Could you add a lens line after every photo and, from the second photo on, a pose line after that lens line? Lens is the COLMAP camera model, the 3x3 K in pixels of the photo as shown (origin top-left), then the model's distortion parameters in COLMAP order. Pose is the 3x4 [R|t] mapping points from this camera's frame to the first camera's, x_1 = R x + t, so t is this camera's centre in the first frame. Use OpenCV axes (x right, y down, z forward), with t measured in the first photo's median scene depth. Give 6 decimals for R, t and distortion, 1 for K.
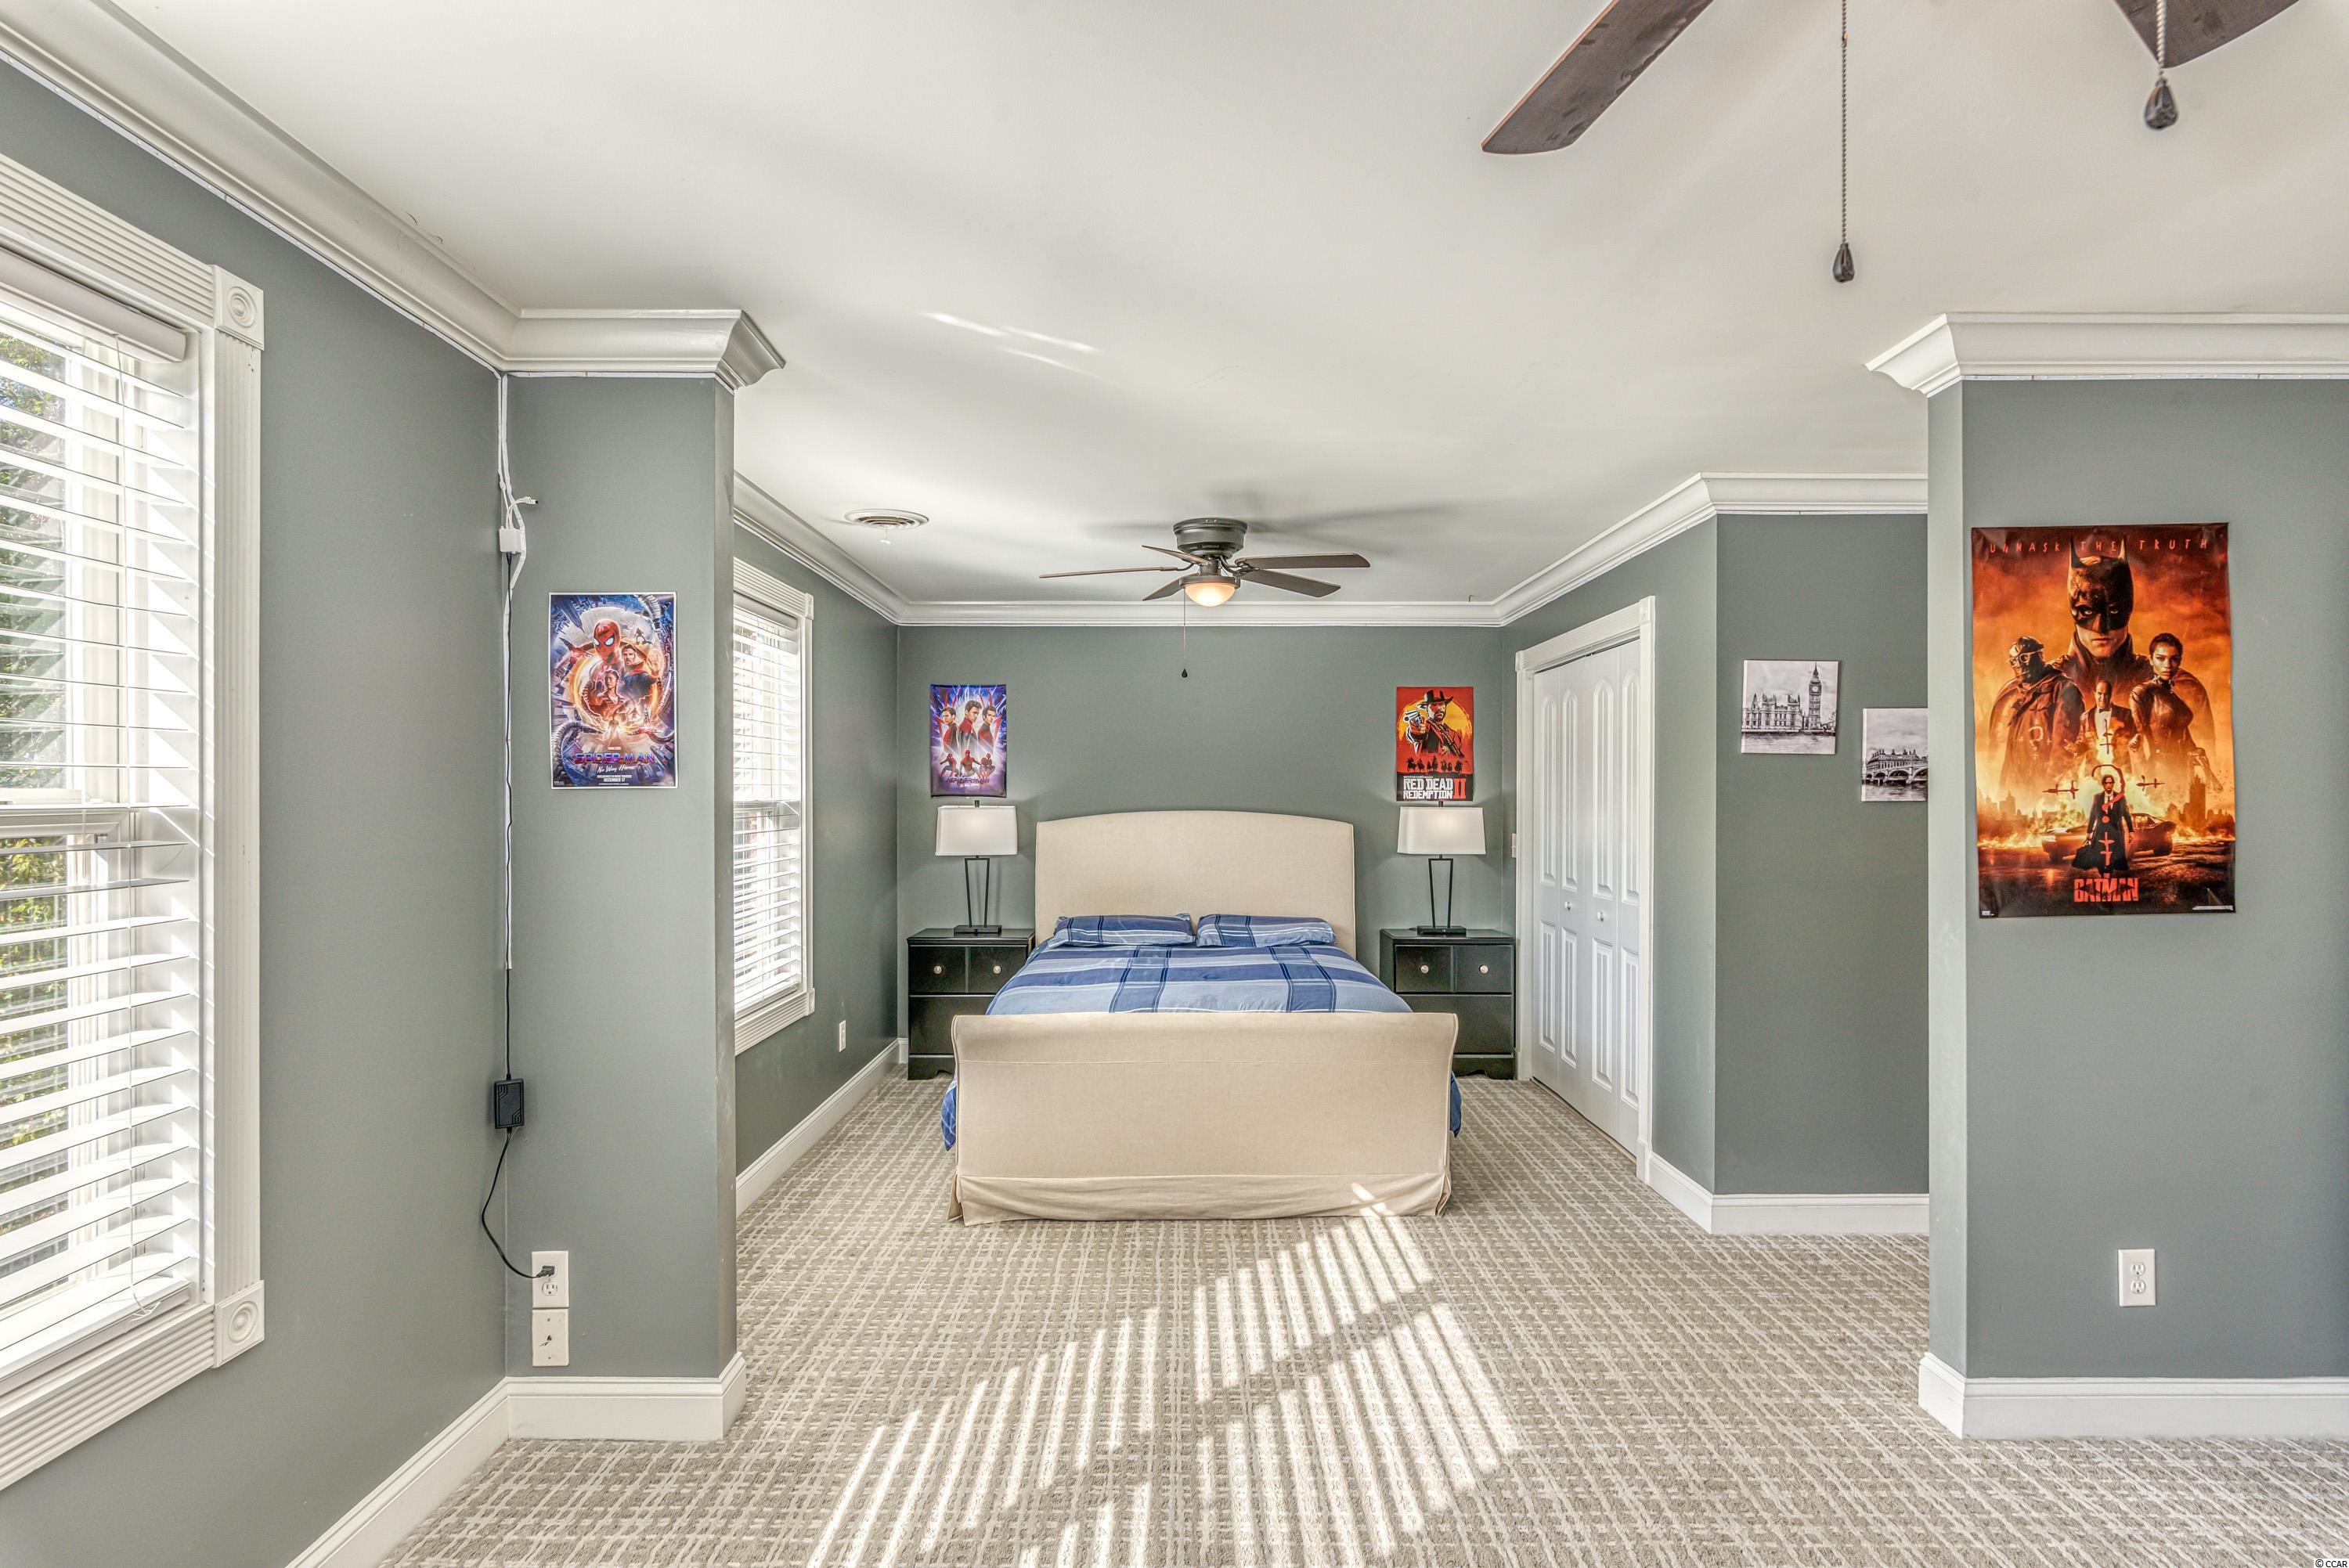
lens RADIAL K [[1179.9, 0, 1186.3], [0, 1179.9, 795.5], [0, 0, 1]] dist [-0.001857, 0.000805]
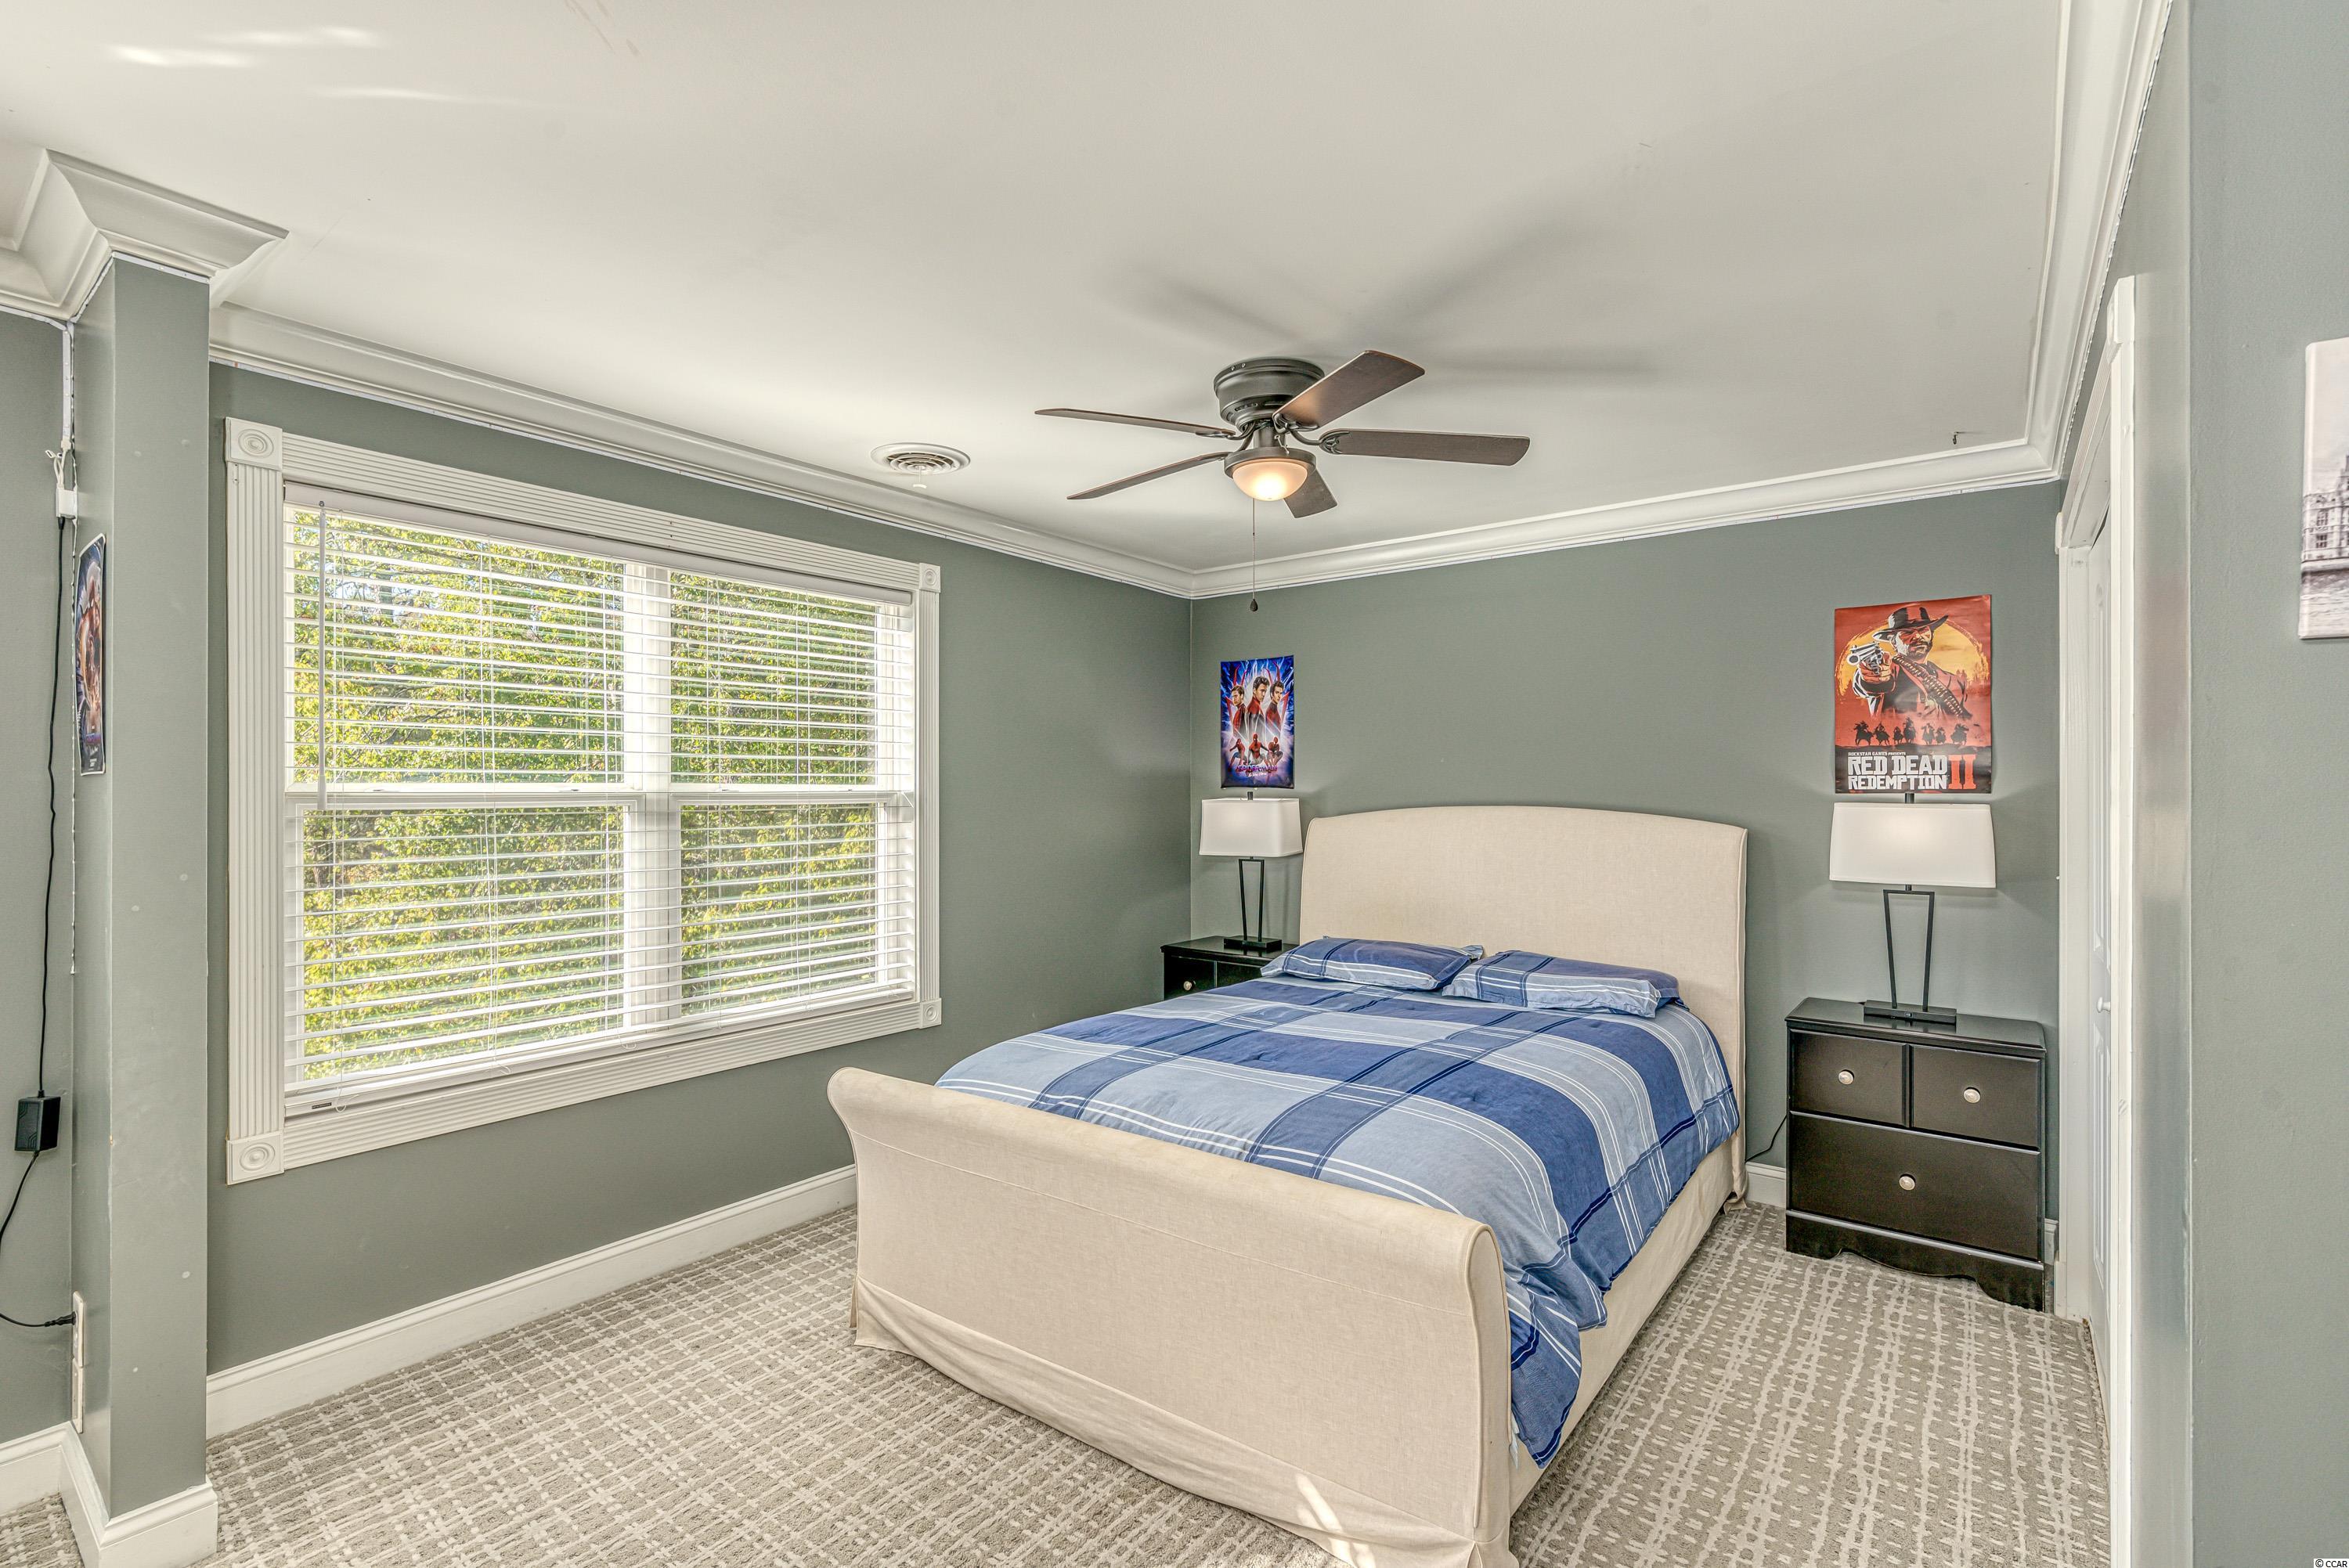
lens RADIAL K [[1054.0, 0, 1168.5], [0, 1054.0, 782.1], [0, 0, 1]] dist [0.003897, -0.000332]
pose [[0.791550, -0.005364, -0.611081, 0.239910], [0.001060, 0.999972, -0.007405, 0.002523], [0.611104, 0.005214, 0.791533, 0.349593]]
